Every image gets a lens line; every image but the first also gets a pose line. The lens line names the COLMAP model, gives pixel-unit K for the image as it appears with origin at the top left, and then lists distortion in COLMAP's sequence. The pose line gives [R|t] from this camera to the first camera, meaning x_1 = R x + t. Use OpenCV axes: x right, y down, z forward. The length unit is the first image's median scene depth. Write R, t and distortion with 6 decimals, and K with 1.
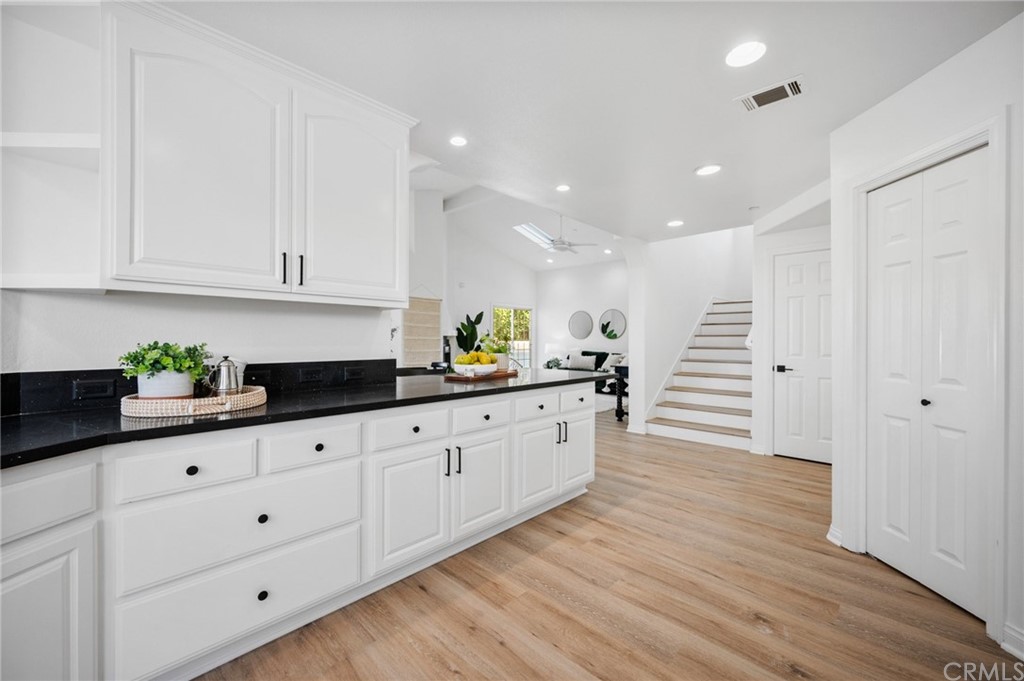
lens RADIAL K [[404.3, 0, 519.7], [0, 404.3, 341.5], [0, 0, 1]] dist [0.001439, 0.000394]
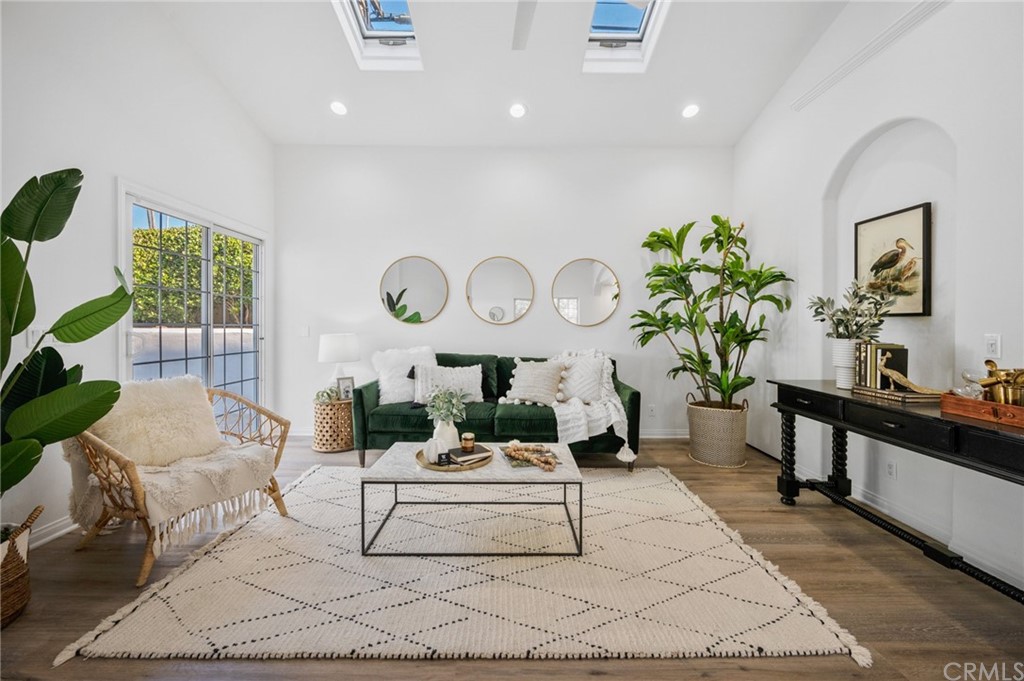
lens RADIAL K [[404.3, 0, 519.3], [0, 404.3, 324.8], [0, 0, 1]] dist [0.001439, 0.000394]
pose [[0.723651, 0.004783, 0.690150, -0.068035], [-0.005770, 0.999983, -0.000881, -0.005954], [-0.690142, -0.003345, 0.723666, 0.672816]]
